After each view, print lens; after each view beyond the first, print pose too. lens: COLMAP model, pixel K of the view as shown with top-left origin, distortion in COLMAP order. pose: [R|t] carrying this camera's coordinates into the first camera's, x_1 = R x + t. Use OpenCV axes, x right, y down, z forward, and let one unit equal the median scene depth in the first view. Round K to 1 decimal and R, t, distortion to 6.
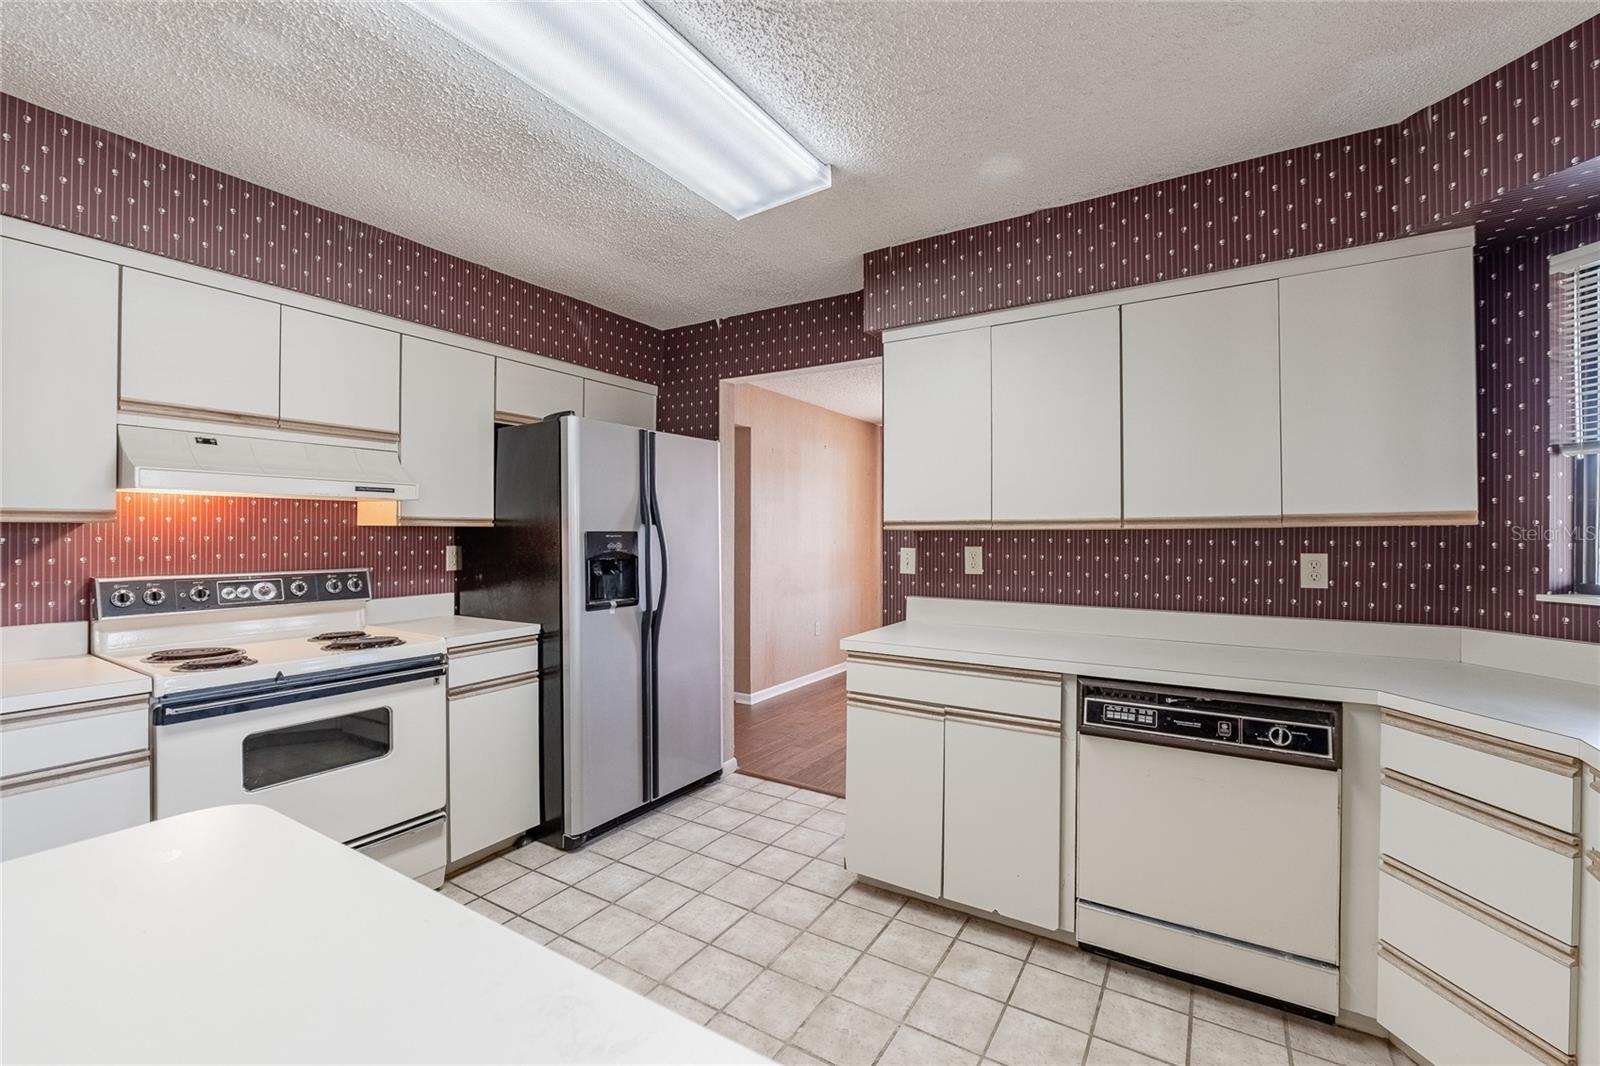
lens RADIAL K [[649.8, 0, 801.4], [0, 649.8, 530.3], [0, 0, 1]] dist [-0.001993, -0.001888]
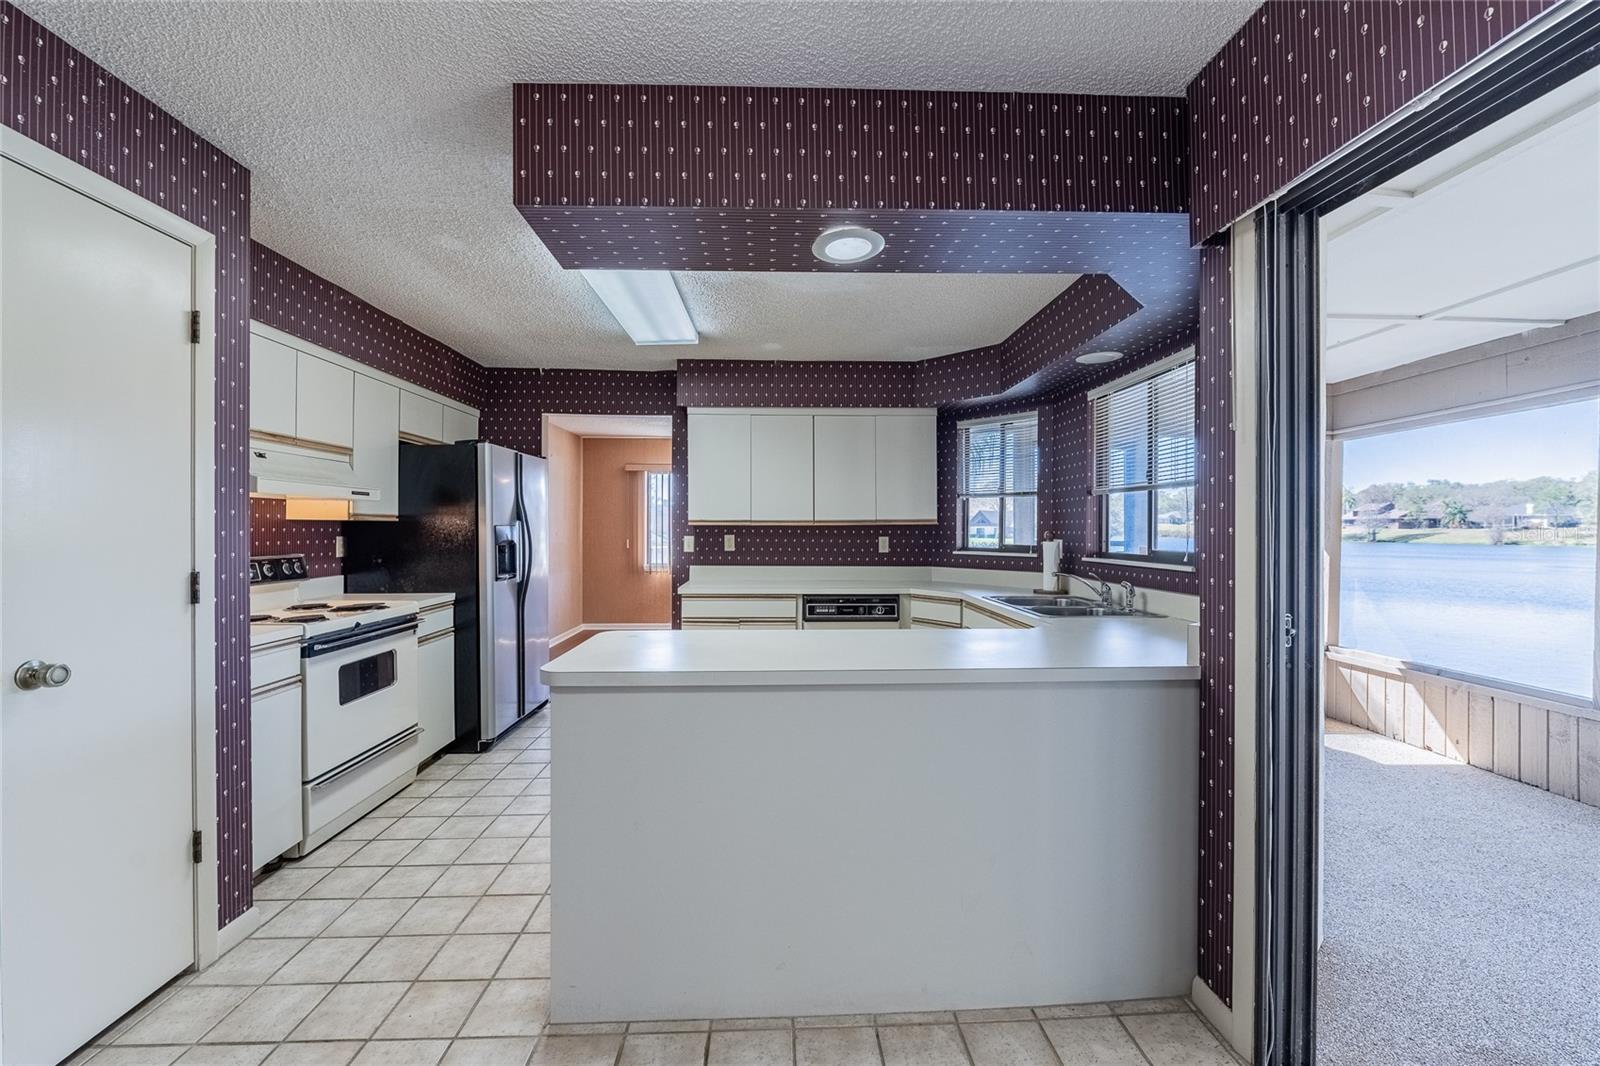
lens RADIAL K [[649.8, 0, 813.1], [0, 649.8, 526.3], [0, 0, 1]] dist [-0.001993, -0.001888]
pose [[0.808906, 0.002882, 0.587931, -0.608161], [-0.004688, 0.999988, 0.001548, -0.001684], [-0.587919, -0.004008, 0.808910, -0.558316]]
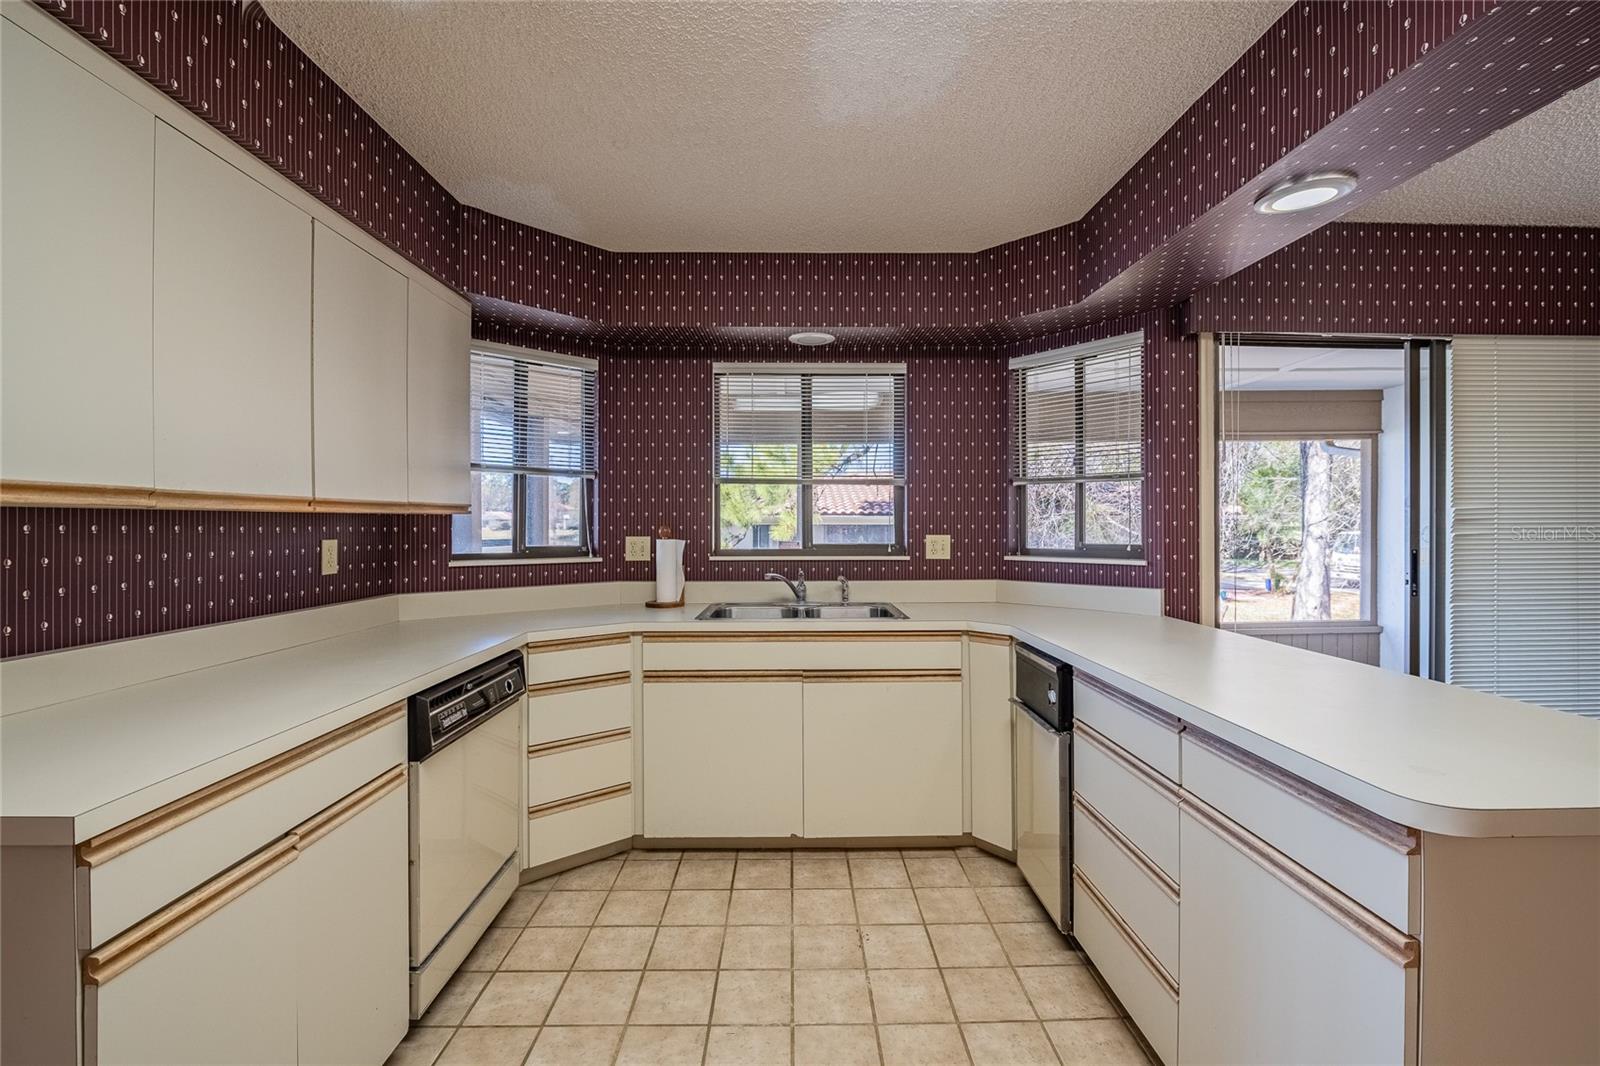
lens RADIAL K [[659.2, 0, 813.8], [0, 659.2, 524.6], [0, 0, 1]] dist [-0.001632, -0.001023]
pose [[-0.564525, -0.000557, 0.825416, -0.406286], [-0.004943, 0.999984, -0.002706, 0.009837], [-0.825401, -0.005608, -0.564519, 0.828088]]
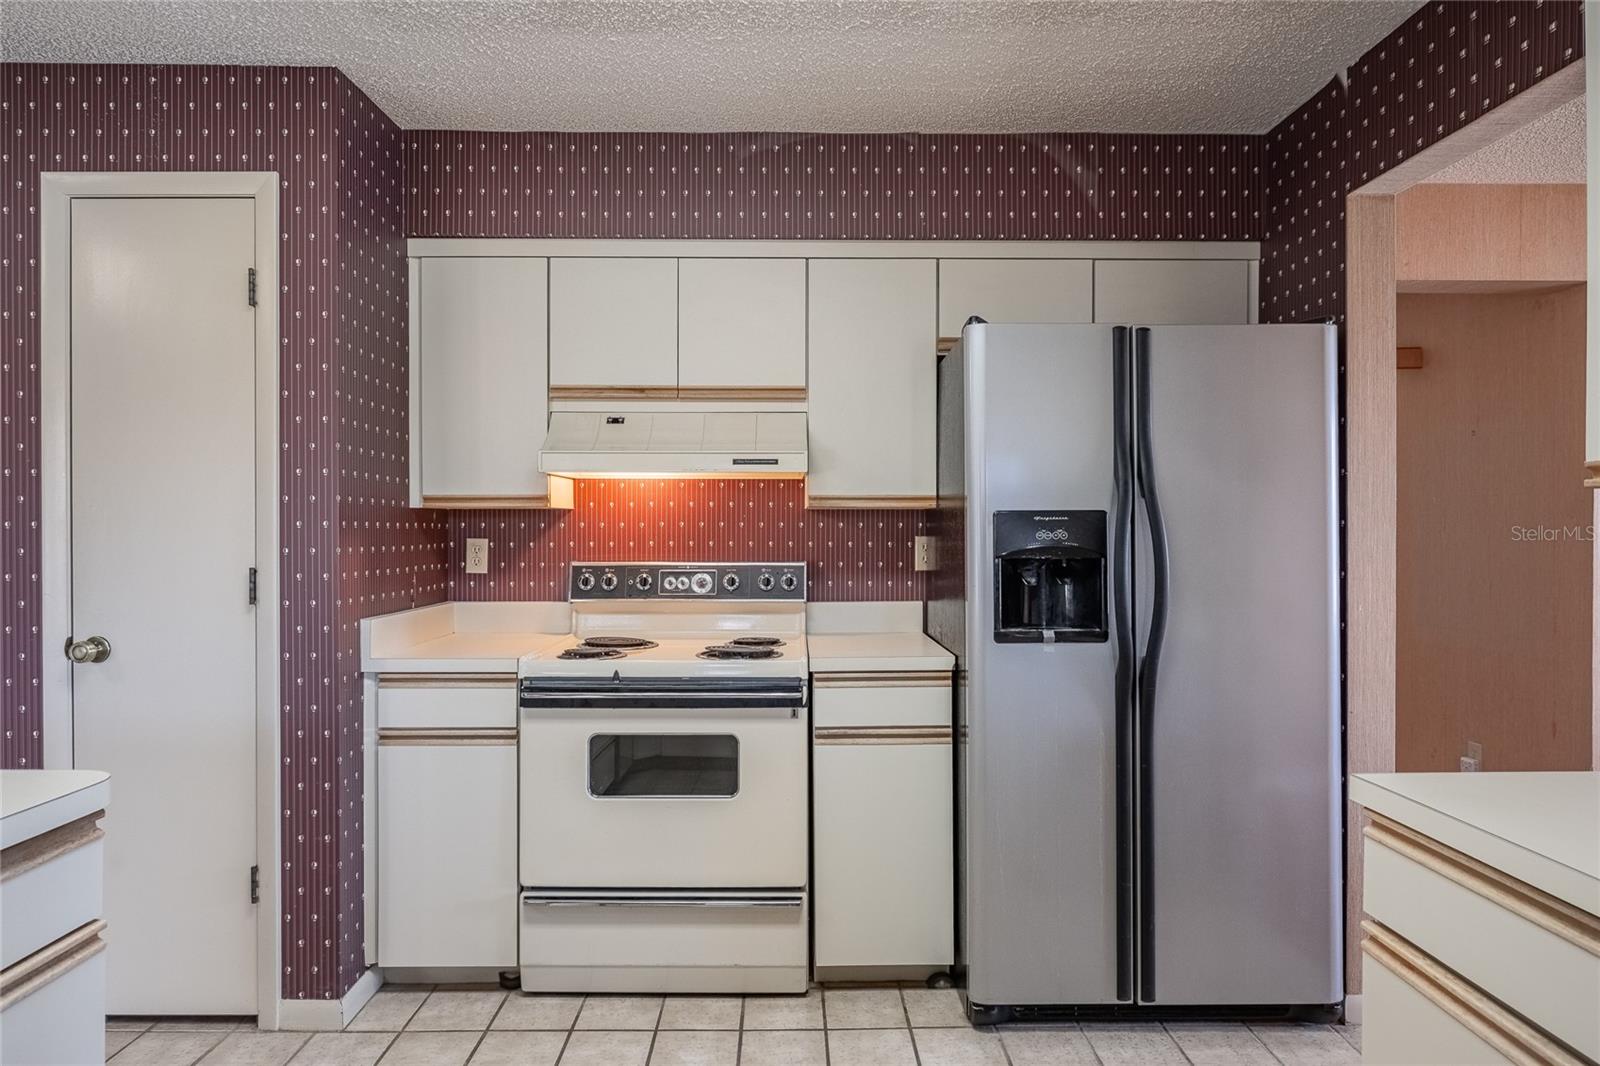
lens RADIAL K [[944.0, 0, 825.4], [0, 944.0, 527.2], [0, 0, 1]] dist [-0.002606, -0.000026]
pose [[0.548527, -0.005873, -0.836112, 0.320635], [0.004826, 0.999981, -0.003858, 0.019908], [0.836119, -0.001919, 0.548545, 0.384467]]
